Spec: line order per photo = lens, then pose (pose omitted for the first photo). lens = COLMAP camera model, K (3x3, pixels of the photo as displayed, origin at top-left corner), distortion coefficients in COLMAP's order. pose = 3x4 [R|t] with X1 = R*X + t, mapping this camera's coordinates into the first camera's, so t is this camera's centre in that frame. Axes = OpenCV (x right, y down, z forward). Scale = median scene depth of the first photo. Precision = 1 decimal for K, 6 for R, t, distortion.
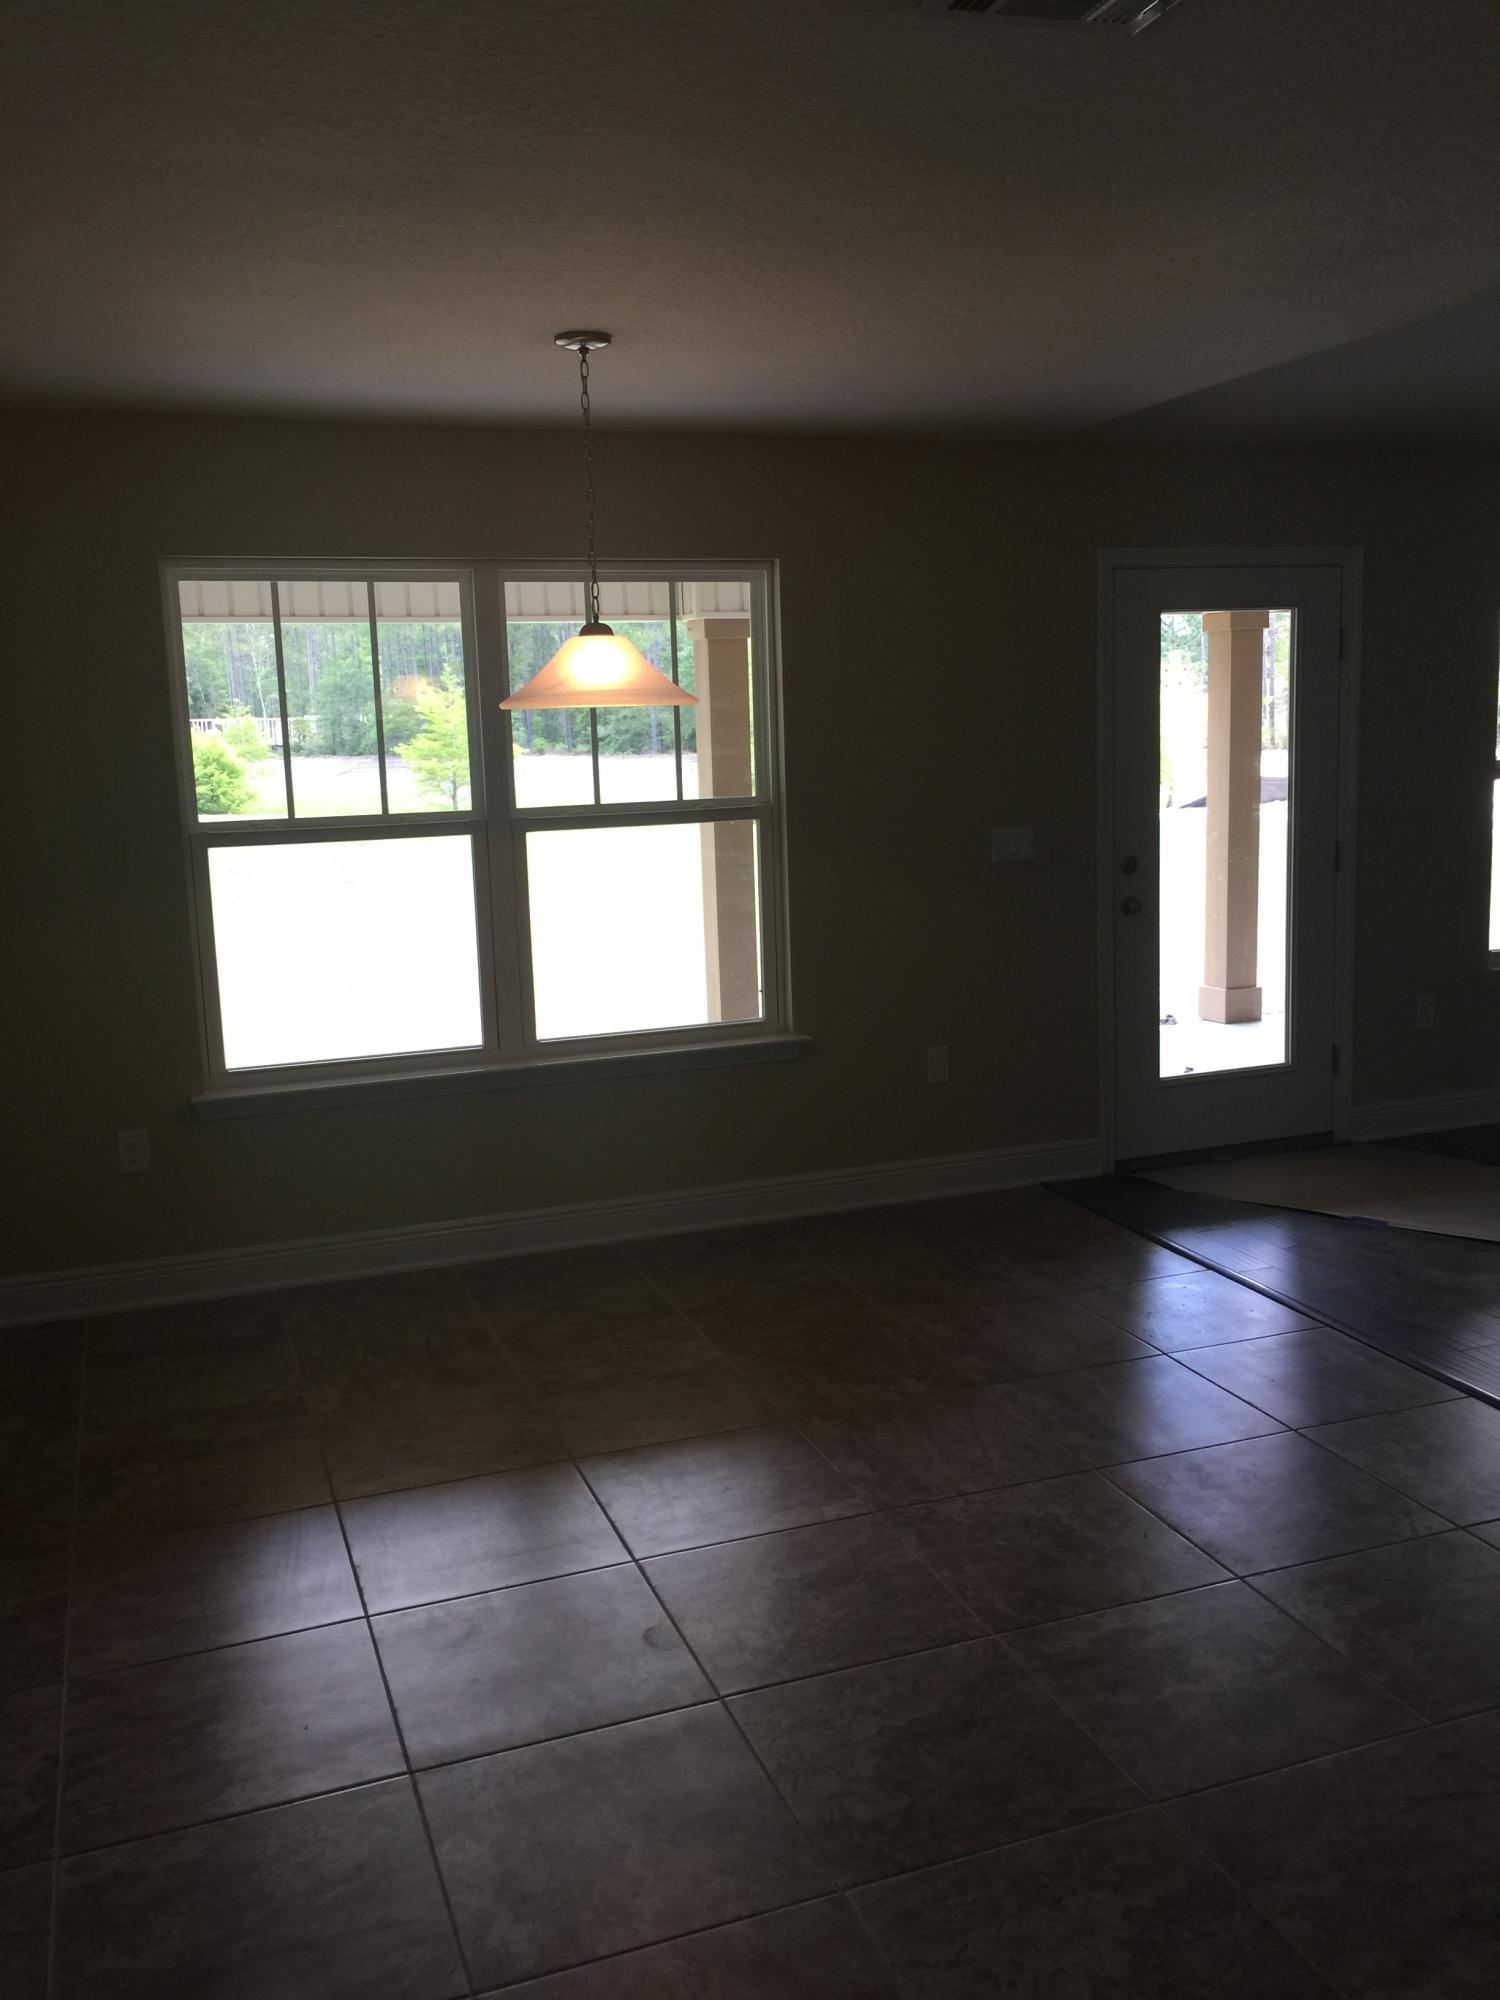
lens RADIAL K [[1727.6, 0, 764.0], [0, 1727.6, 1028.5], [0, 0, 1]] dist [0.007815, 0.001963]
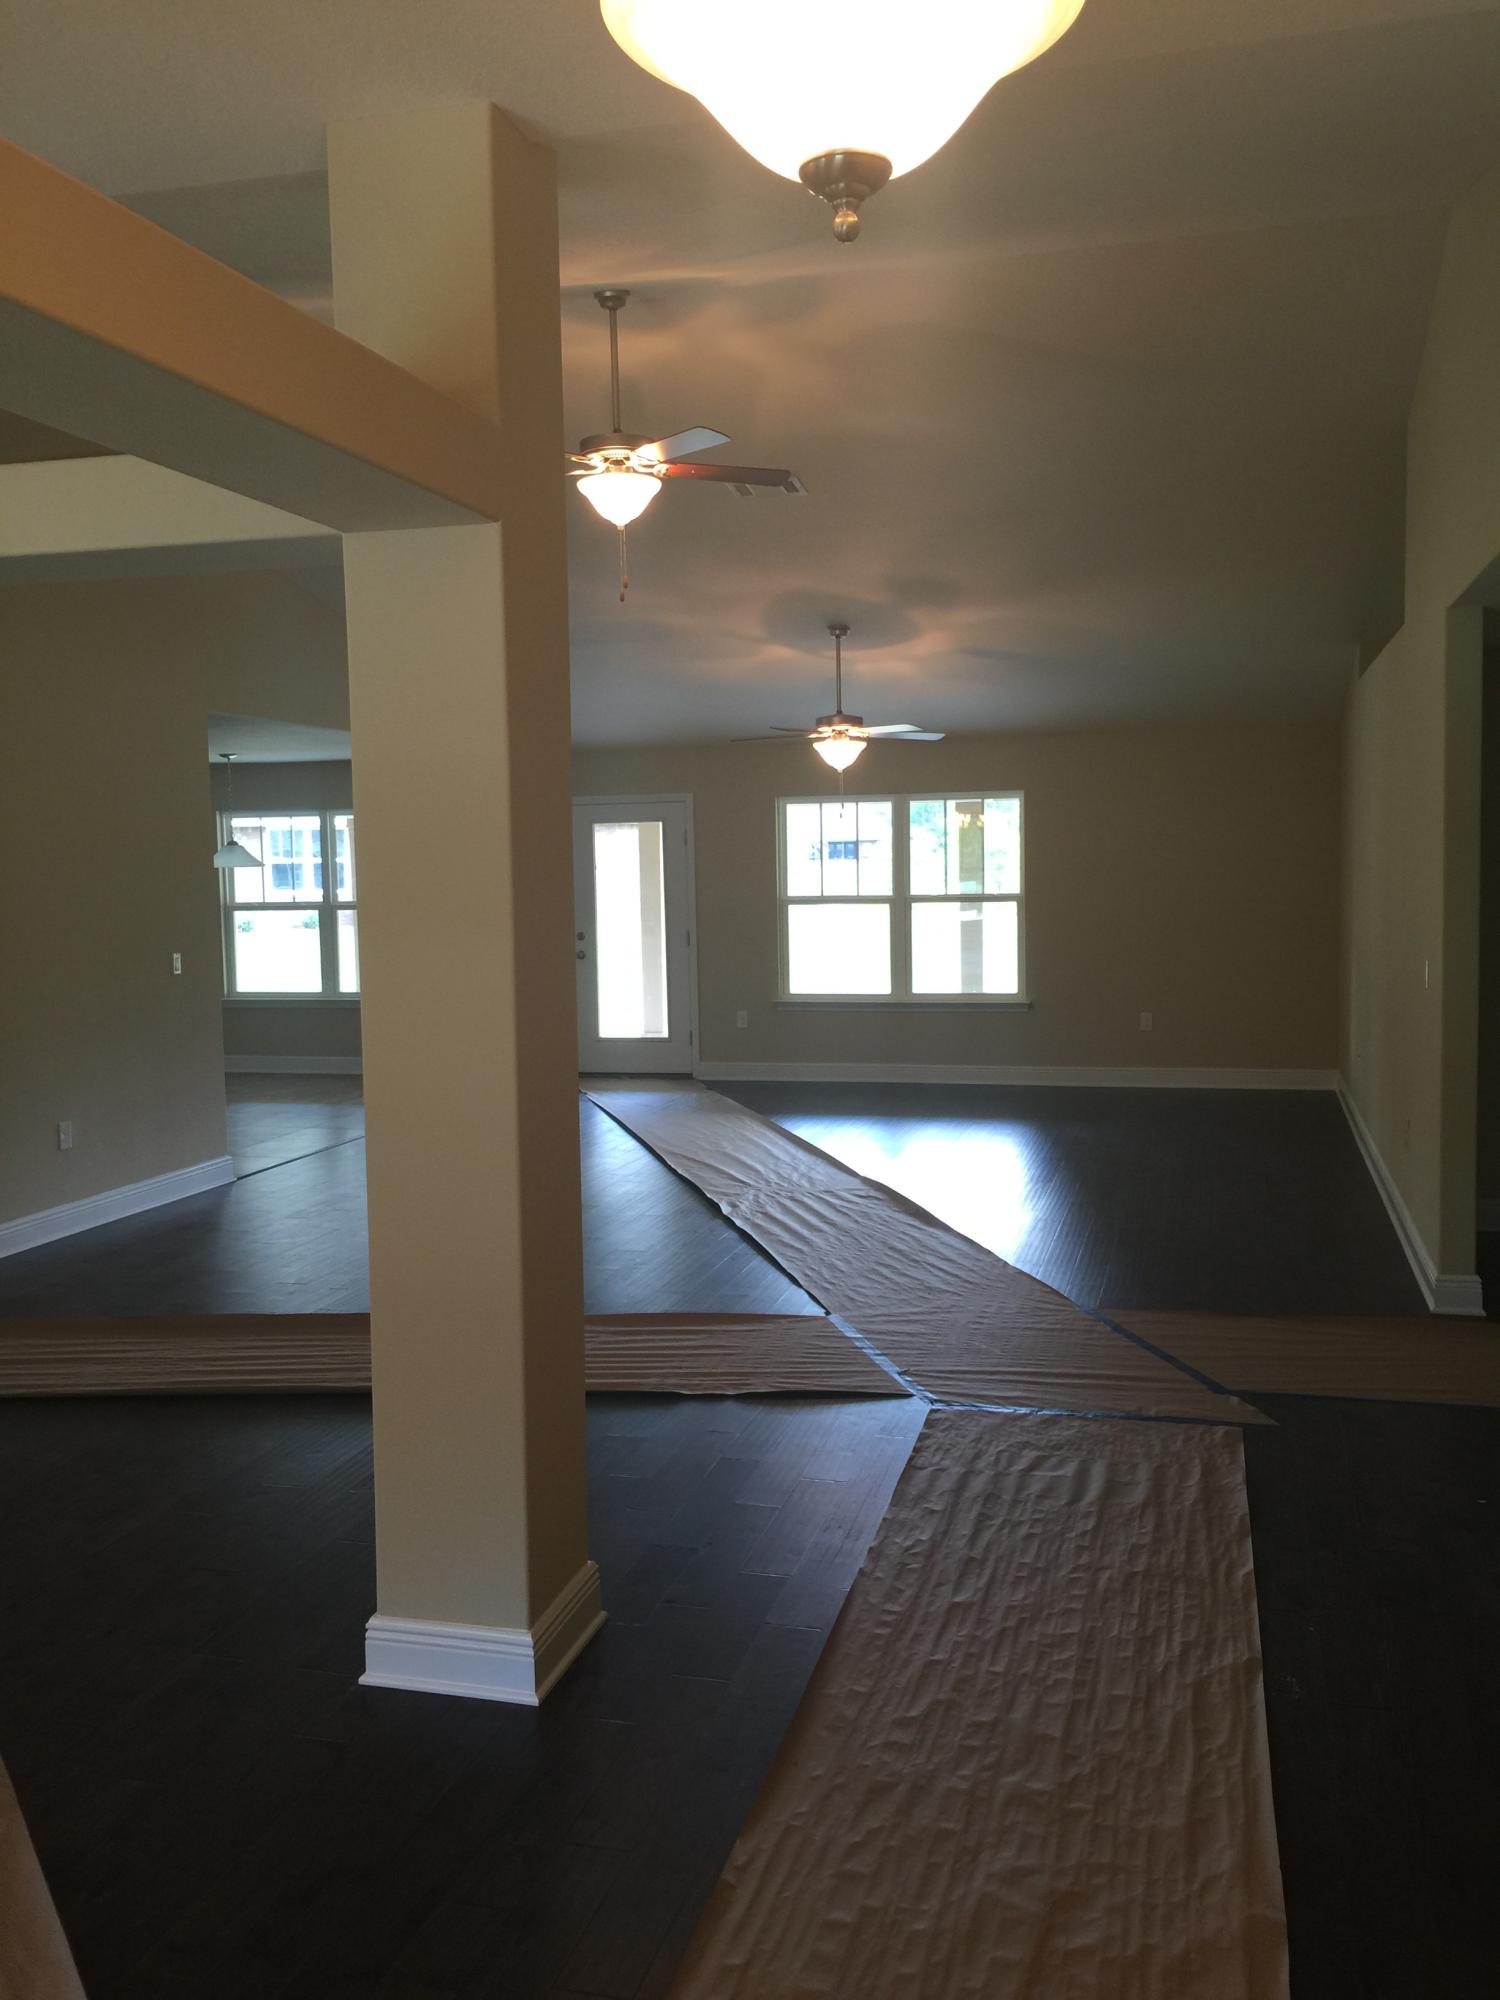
lens RADIAL K [[1727.6, 0, 764.0], [0, 1727.6, 1028.5], [0, 0, 1]] dist [0.007815, 0.001963]
pose [[0.819867, 0.077387, -0.567300, 1.738142], [-0.100898, 0.994845, -0.010110, 0.020870], [0.563594, 0.065528, 0.823449, -0.704135]]
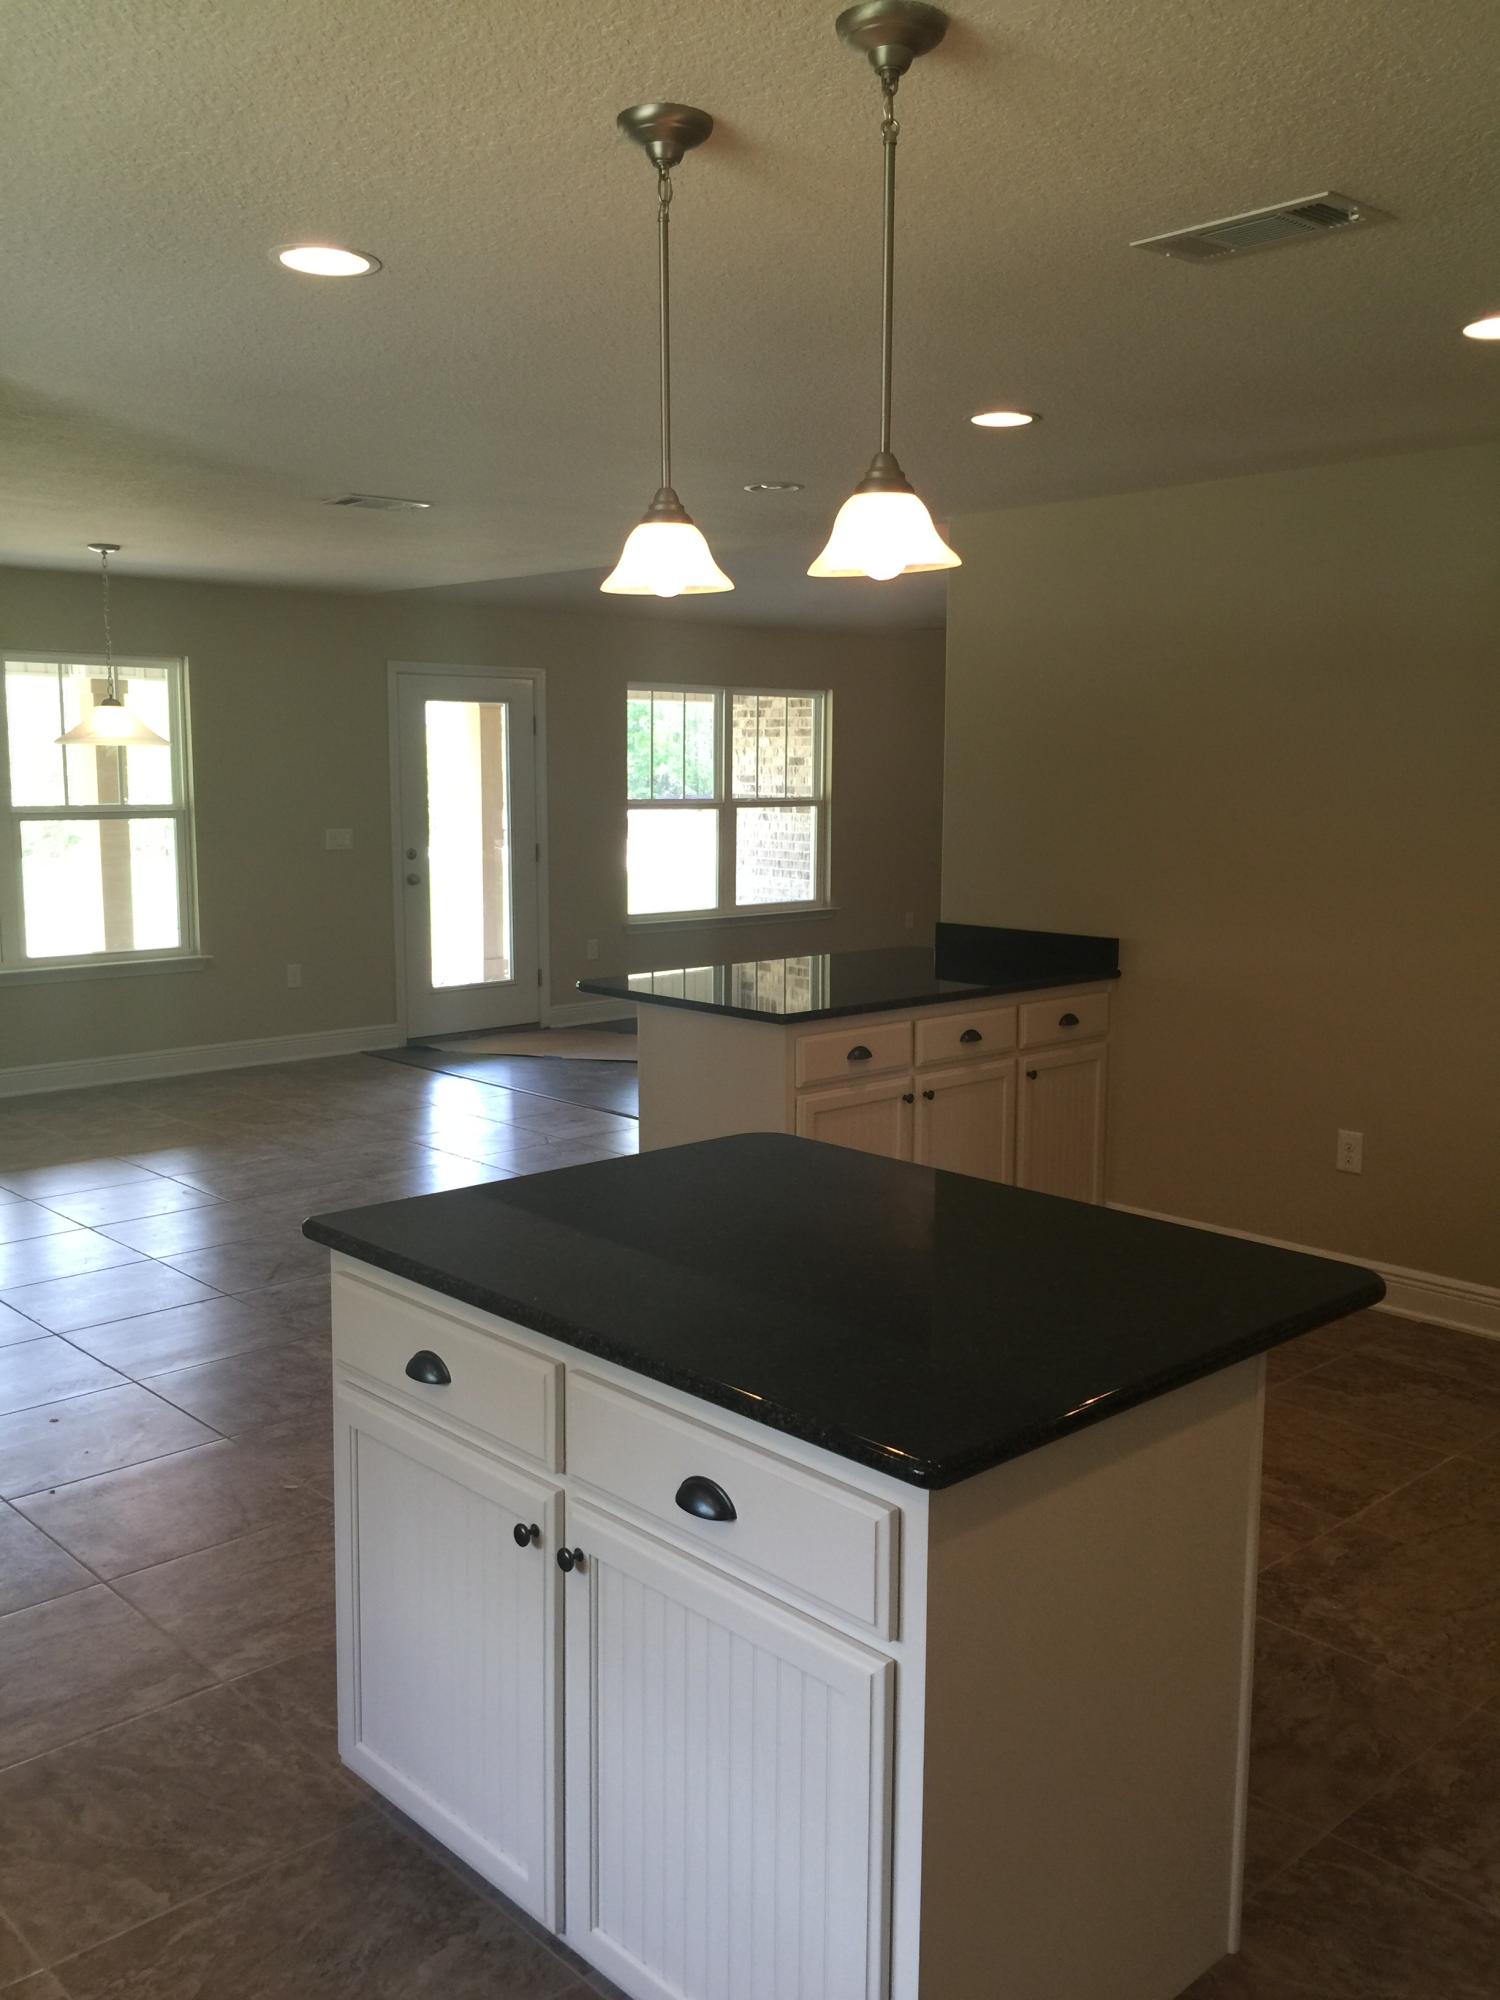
lens RADIAL K [[1727.6, 0, 764.0], [0, 1727.6, 1028.5], [0, 0, 1]] dist [0.007815, 0.001963]
pose [[0.916639, -0.019384, 0.399245, -0.143305], [0.024920, 0.999652, -0.008680, 0.096117], [-0.398938, 0.017905, 0.916803, -0.649601]]
